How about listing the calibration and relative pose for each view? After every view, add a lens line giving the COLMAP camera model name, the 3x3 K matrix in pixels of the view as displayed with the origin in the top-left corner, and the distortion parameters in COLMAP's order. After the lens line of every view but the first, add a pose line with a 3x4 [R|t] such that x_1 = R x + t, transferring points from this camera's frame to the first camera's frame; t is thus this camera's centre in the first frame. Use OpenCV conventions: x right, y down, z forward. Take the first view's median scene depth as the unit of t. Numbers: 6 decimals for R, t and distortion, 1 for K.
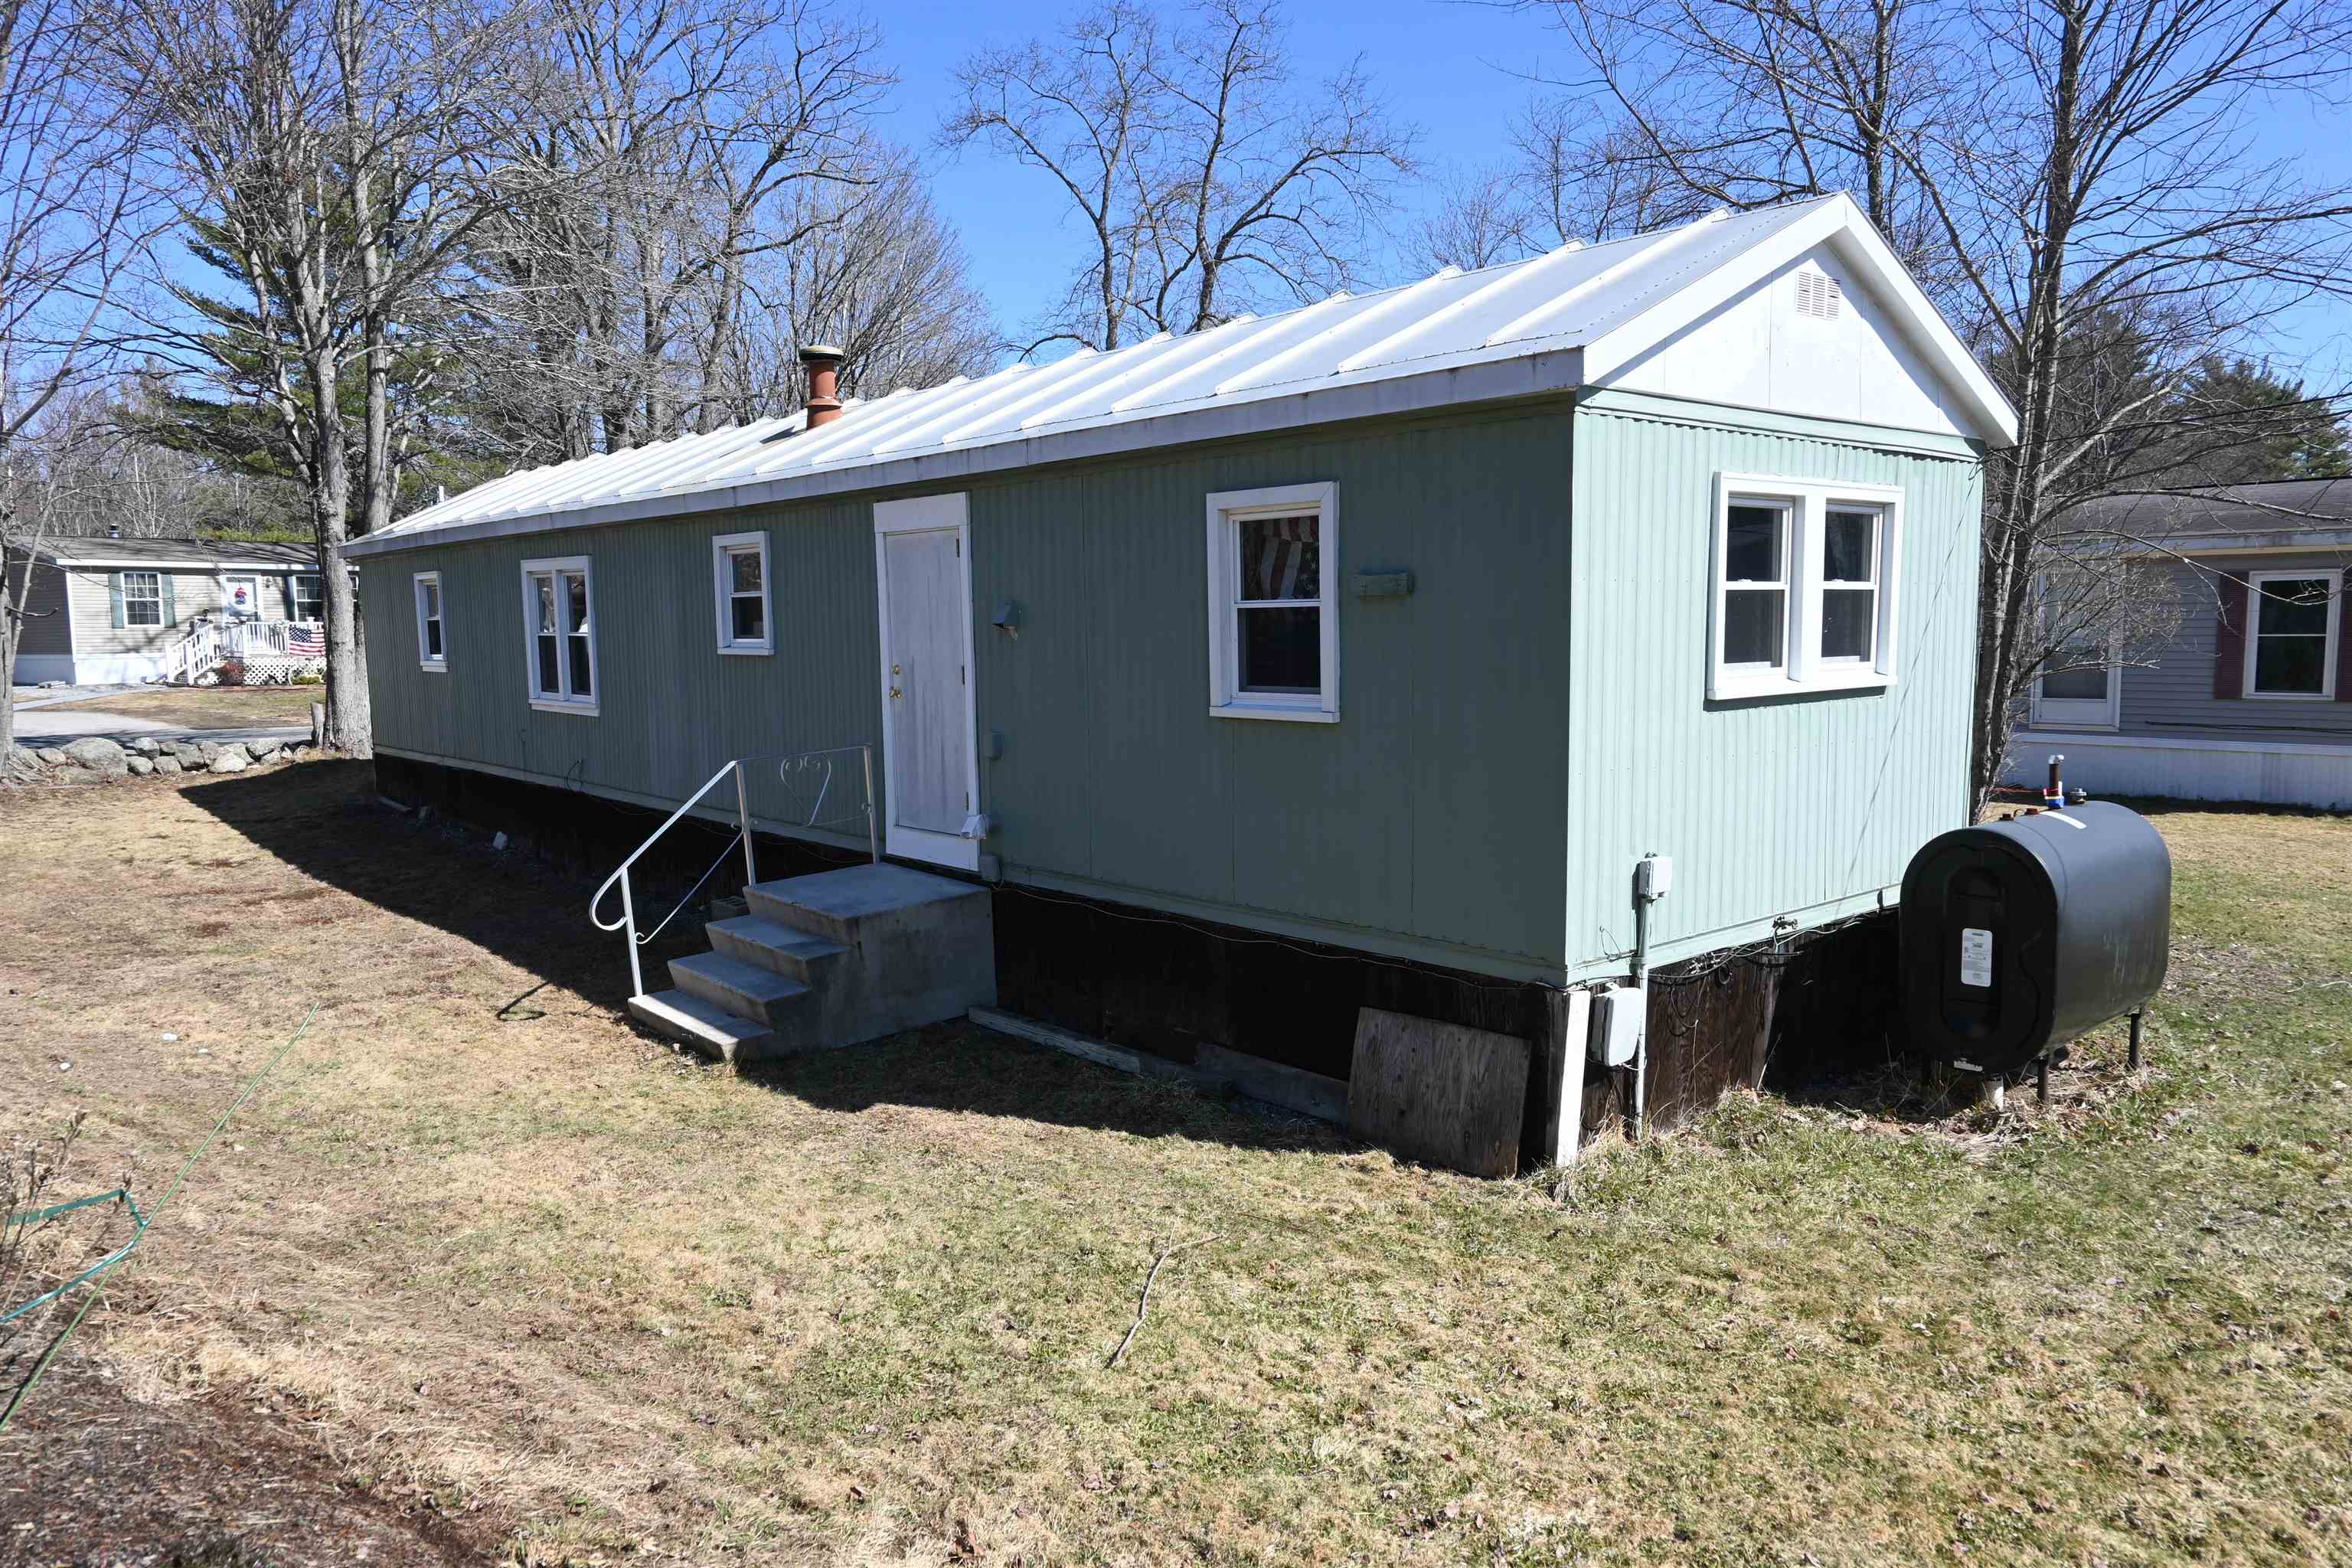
lens RADIAL K [[1613.1, 0, 1176.0], [0, 1613.1, 784.0], [0, 0, 1]] dist [-0.001134, -0.000127]
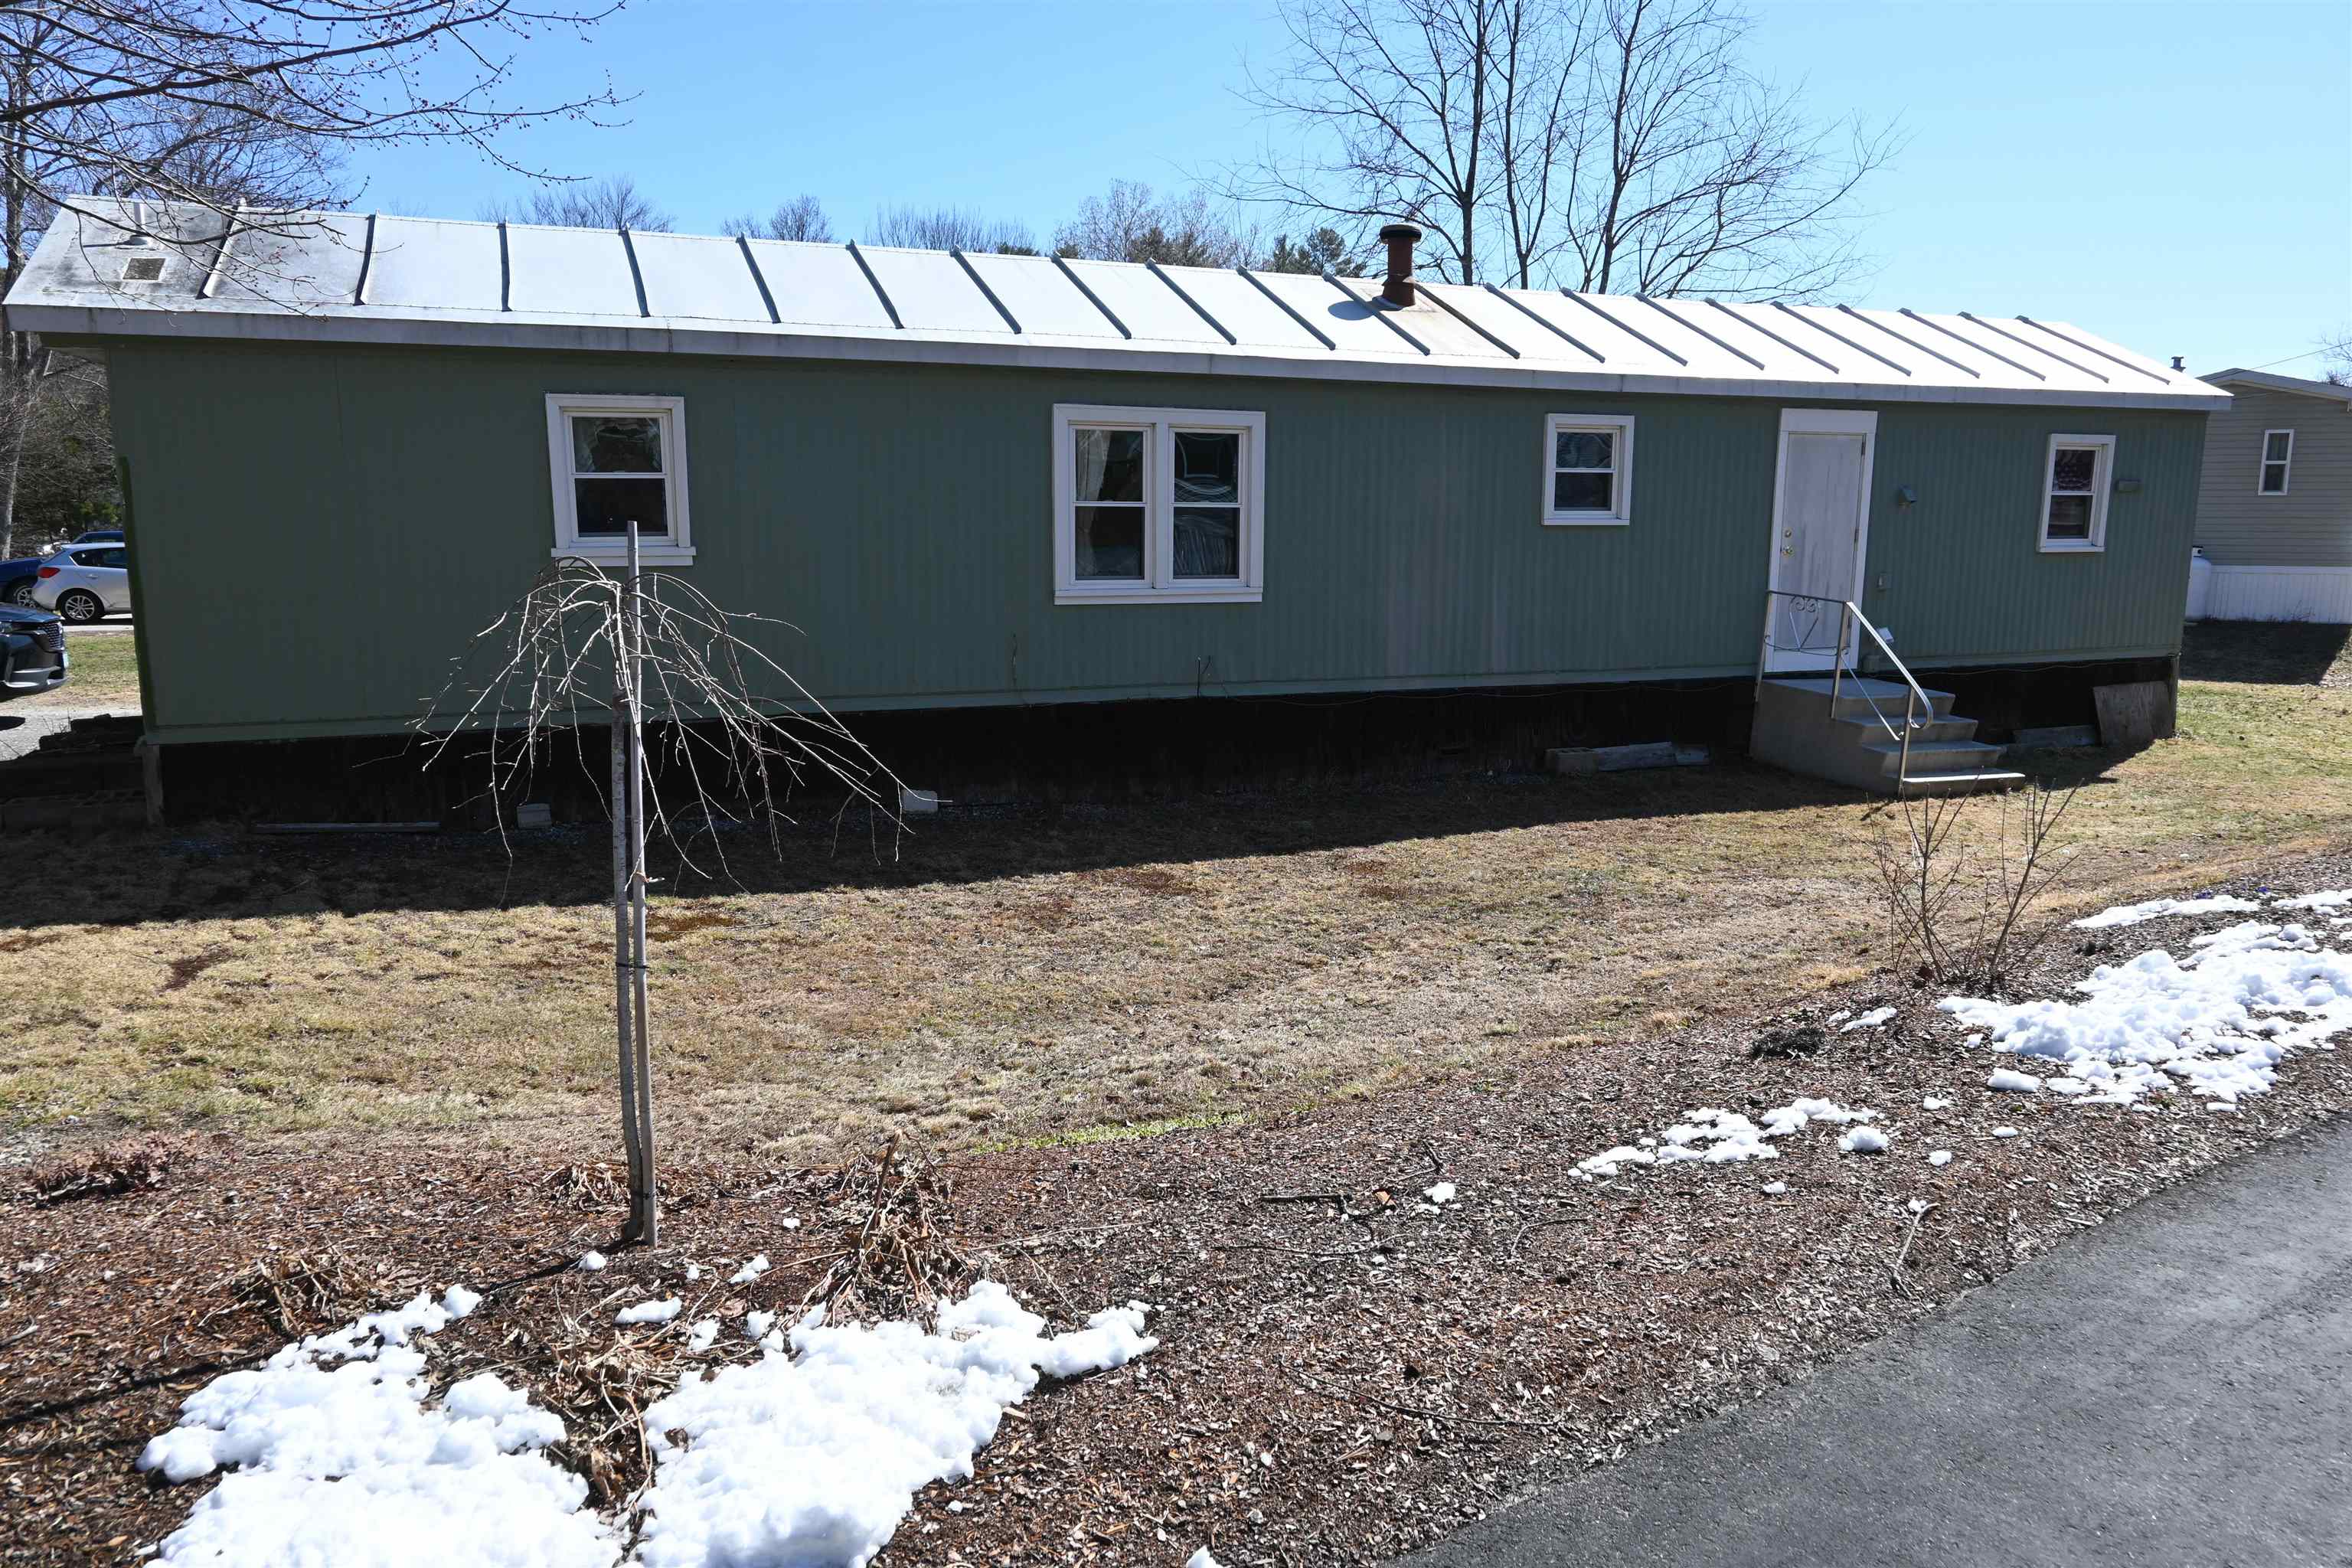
lens RADIAL K [[1613.1, 0, 1176.0], [0, 1613.1, 784.0], [0, 0, 1]] dist [-0.001134, -0.000127]
pose [[0.316517, -0.150724, 0.936536, -1.965794], [0.087471, 0.987727, 0.129400, -0.100183], [-0.944545, 0.040962, 0.325816, 1.259169]]
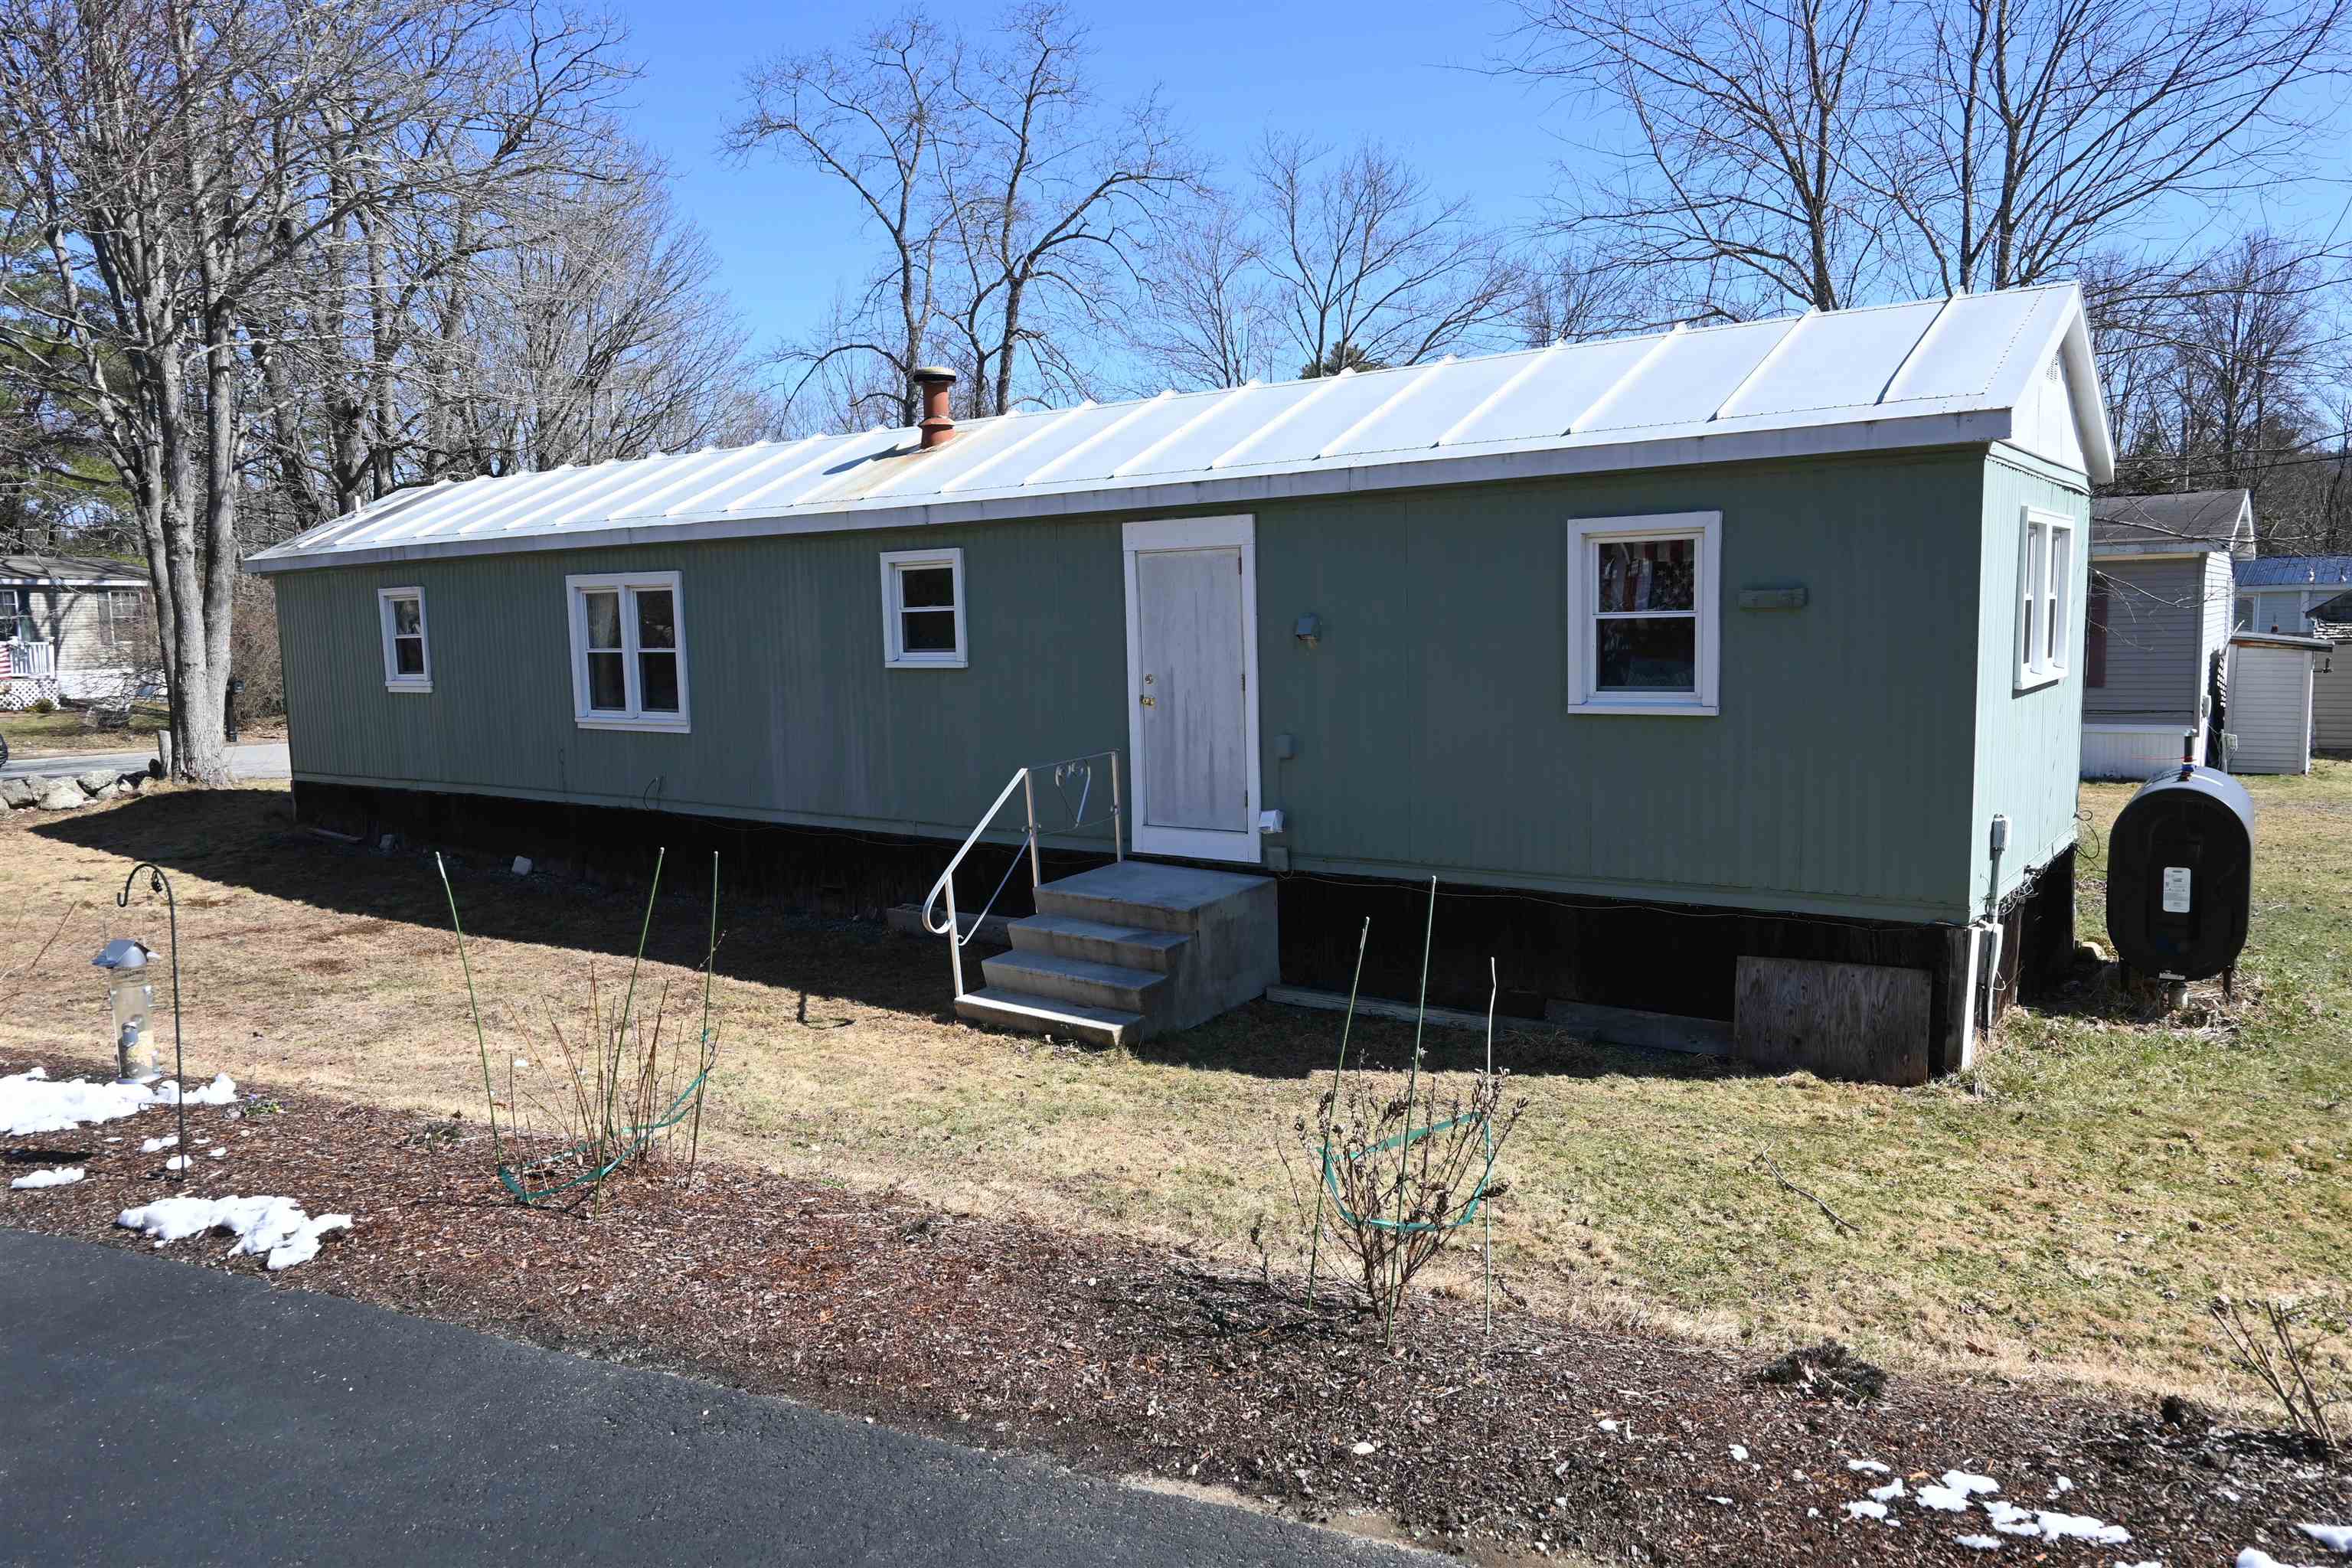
lens RADIAL K [[1613.1, 0, 1176.0], [0, 1613.1, 784.0], [0, 0, 1]] dist [-0.001134, -0.000127]
pose [[0.974973, -0.031713, 0.220049, -0.469430], [0.032748, 0.999463, -0.001060, 0.000258], [-0.219897, 0.008240, 0.975488, -0.053078]]
